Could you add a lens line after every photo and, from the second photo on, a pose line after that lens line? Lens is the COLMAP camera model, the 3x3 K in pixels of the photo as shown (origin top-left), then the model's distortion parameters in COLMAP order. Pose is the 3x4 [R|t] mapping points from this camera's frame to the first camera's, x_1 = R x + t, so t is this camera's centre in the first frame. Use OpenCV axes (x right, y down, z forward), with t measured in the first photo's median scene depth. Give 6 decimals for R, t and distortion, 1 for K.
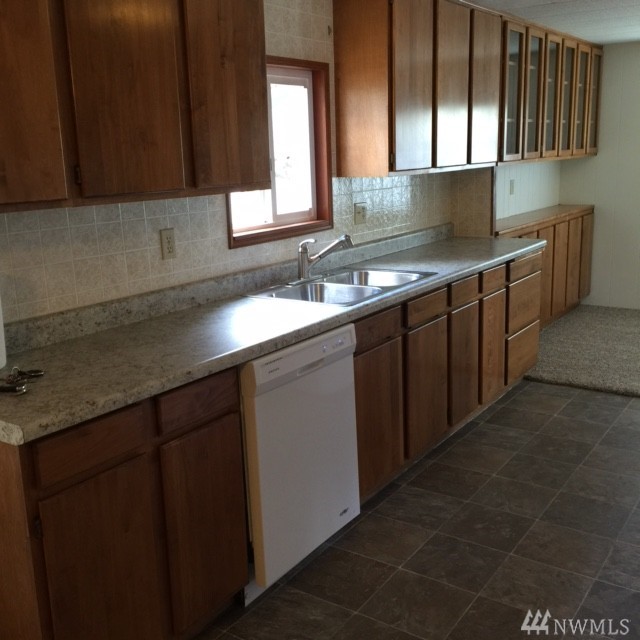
lens RADIAL K [[736.7, 0, 320.2], [0, 736.7, 319.4], [0, 0, 1]] dist [0.053367, 0.000000]
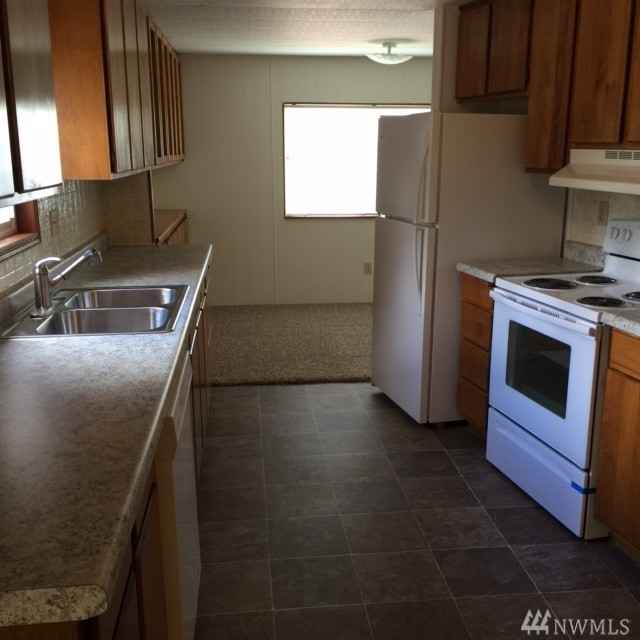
lens RADIAL K [[736.7, 0, 319.1], [0, 736.7, 319.9], [0, 0, 1]] dist [0.053367, 0.000000]
pose [[0.760951, -0.120618, 0.637499, -0.311142], [0.124281, 0.991471, 0.039242, -0.036563], [-0.636795, 0.049368, 0.769451, 0.198881]]
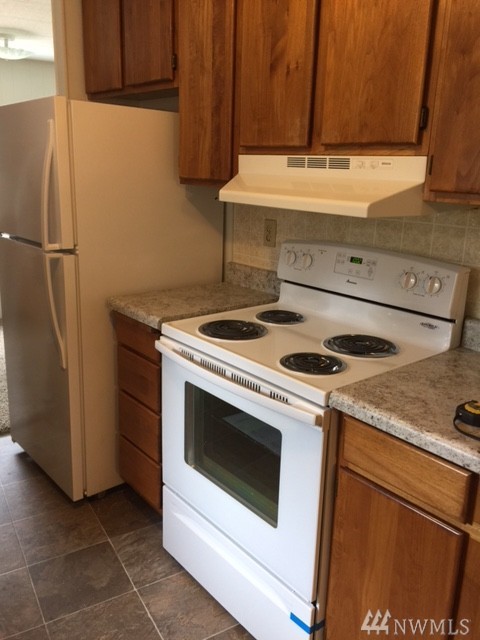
lens RADIAL K [[554.5, 0, 235.4], [0, 554.5, 315.5], [0, 0, 1]] dist [0.052900, -0.025155]
pose [[0.429861, -0.195037, 0.881578, -0.039381], [0.167217, 0.976697, 0.134545, -0.081100], [-0.887275, 0.089579, 0.452458, 0.417609]]
